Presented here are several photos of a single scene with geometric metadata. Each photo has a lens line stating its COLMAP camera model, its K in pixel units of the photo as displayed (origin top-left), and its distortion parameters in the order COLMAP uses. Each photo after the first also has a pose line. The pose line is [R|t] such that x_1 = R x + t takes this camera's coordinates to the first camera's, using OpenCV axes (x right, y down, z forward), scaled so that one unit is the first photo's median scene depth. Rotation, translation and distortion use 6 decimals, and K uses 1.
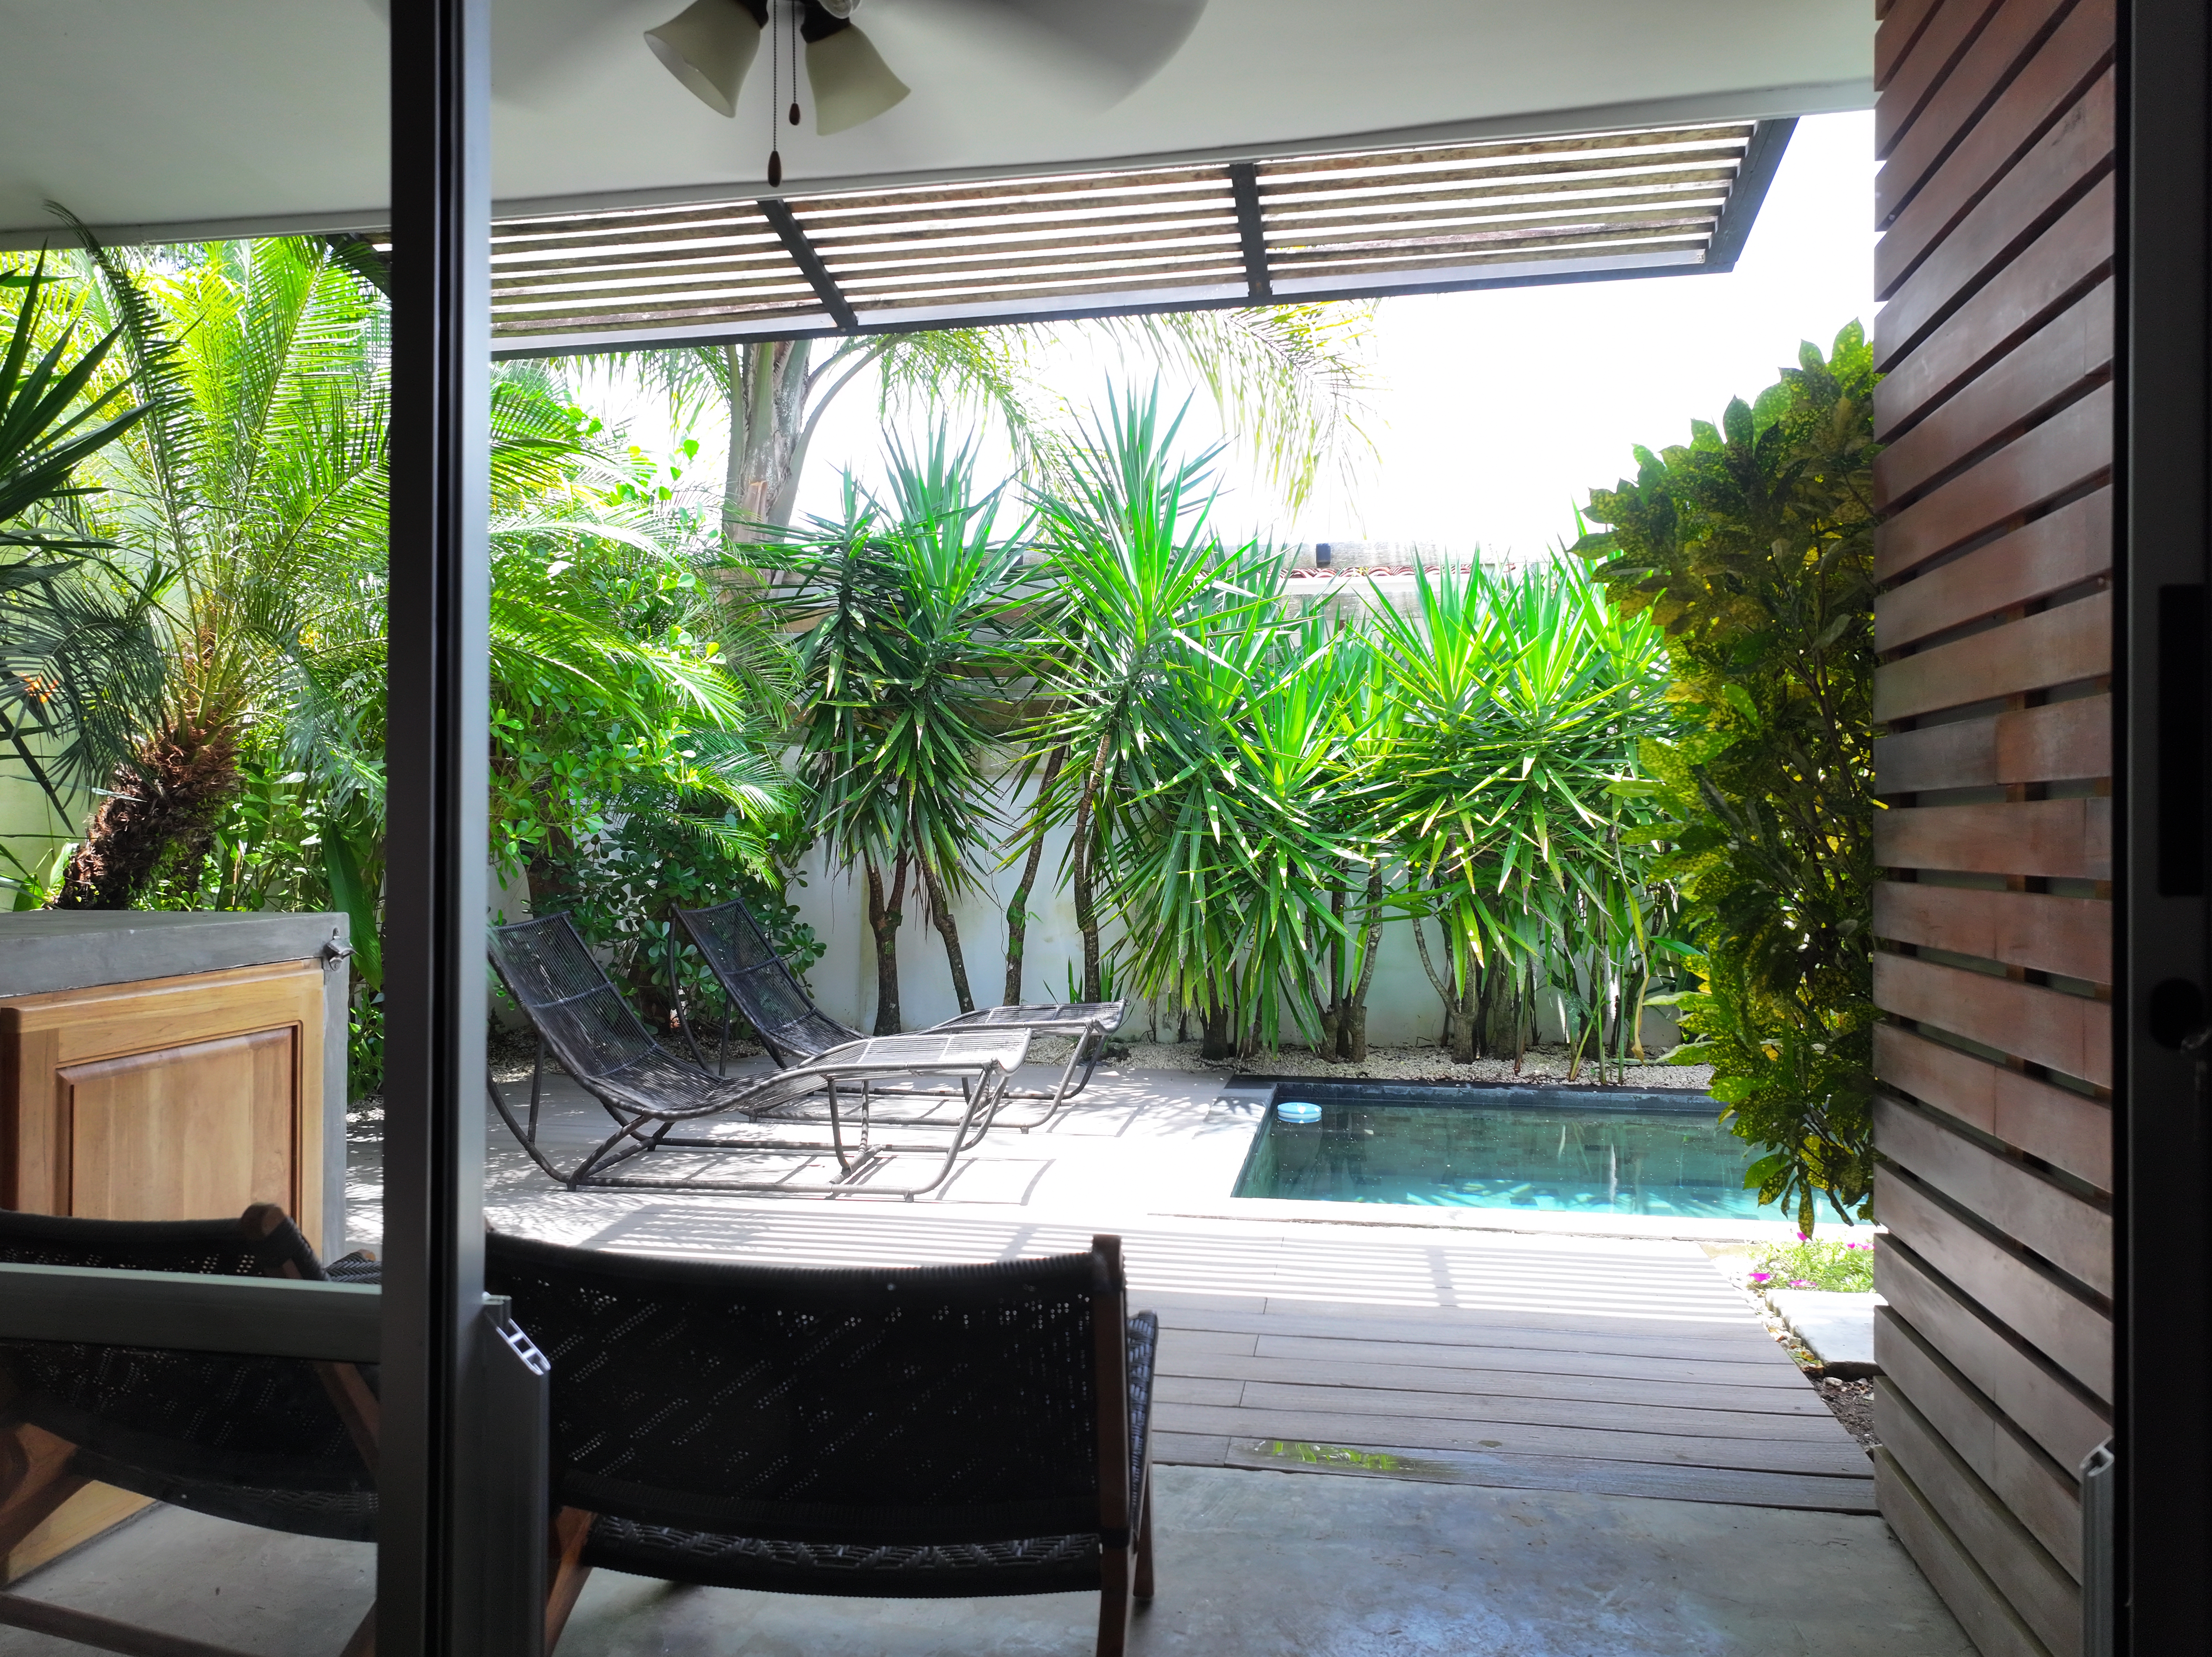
lens RADIAL K [[1553.2, 0, 1097.4], [0, 1553.2, 823.1], [0, 0, 1]] dist [-0.009136, 0.026527]
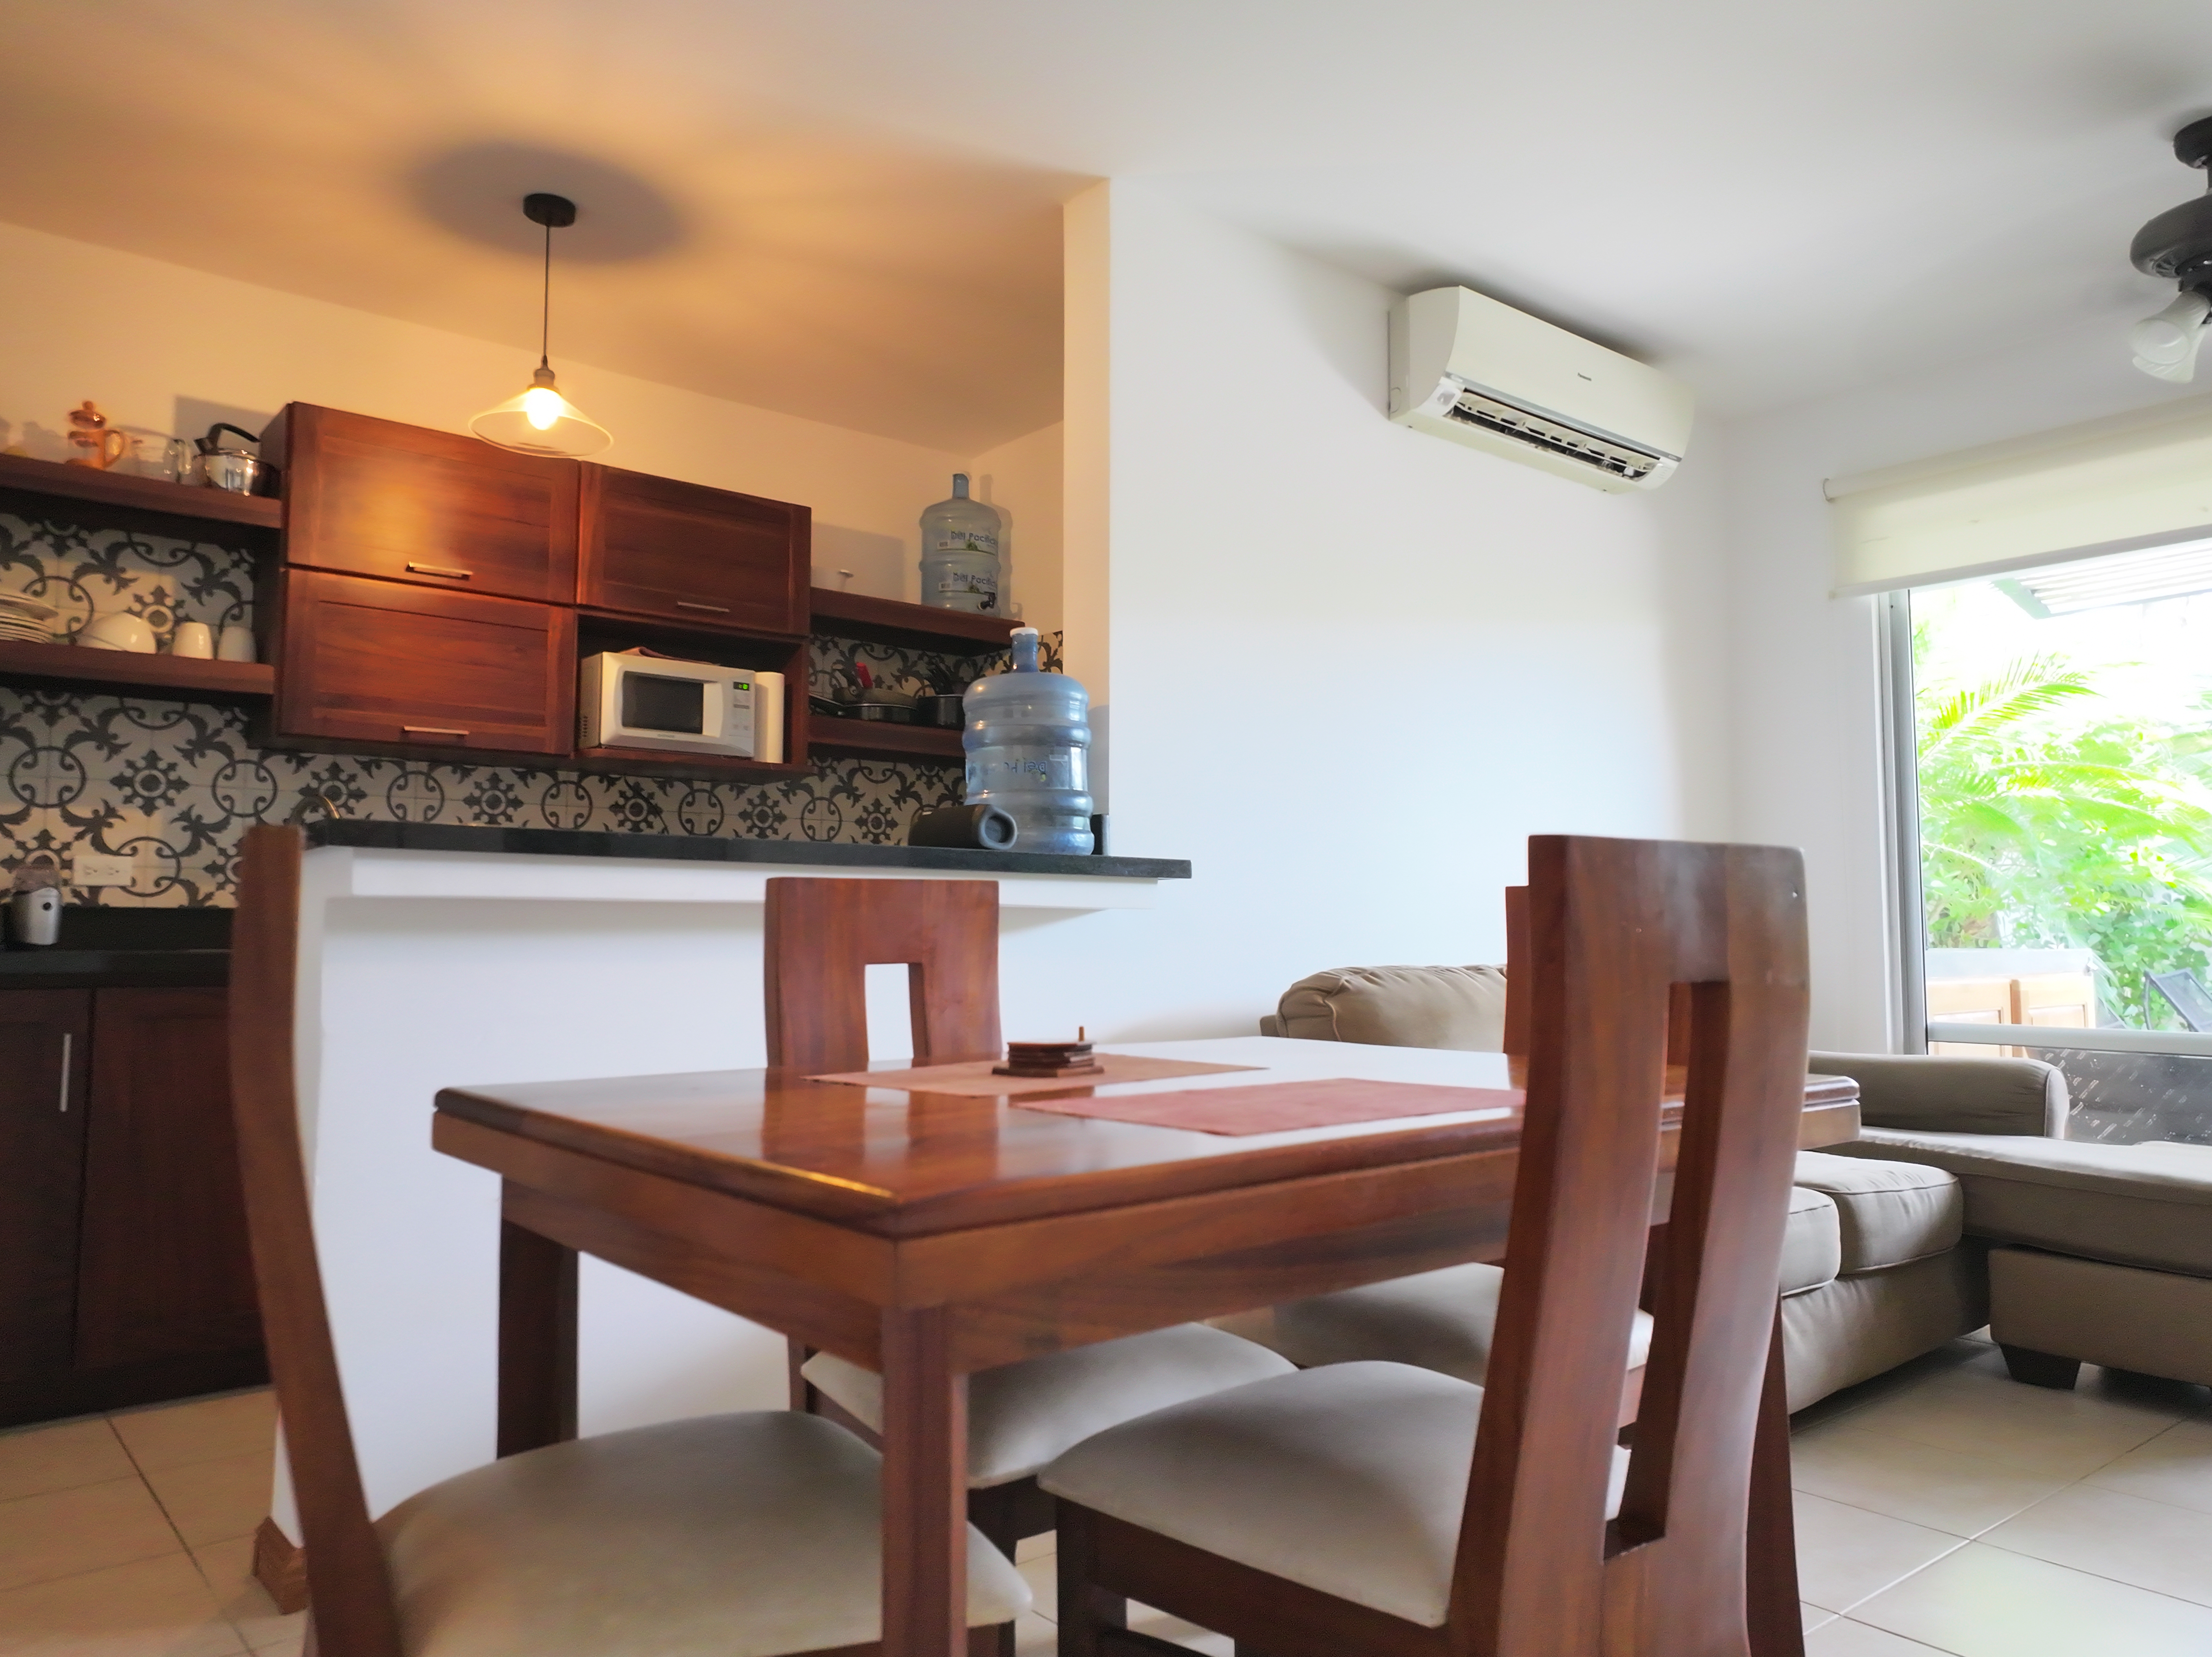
lens RADIAL K [[1553.2, 0, 1097.4], [0, 1553.2, 823.1], [0, 0, 1]] dist [-0.009136, 0.026527]
pose [[0.760376, -0.048930, -0.647637, -0.075775], [0.004677, 0.997545, -0.069876, 0.013755], [0.649466, 0.050103, 0.758738, -0.553010]]
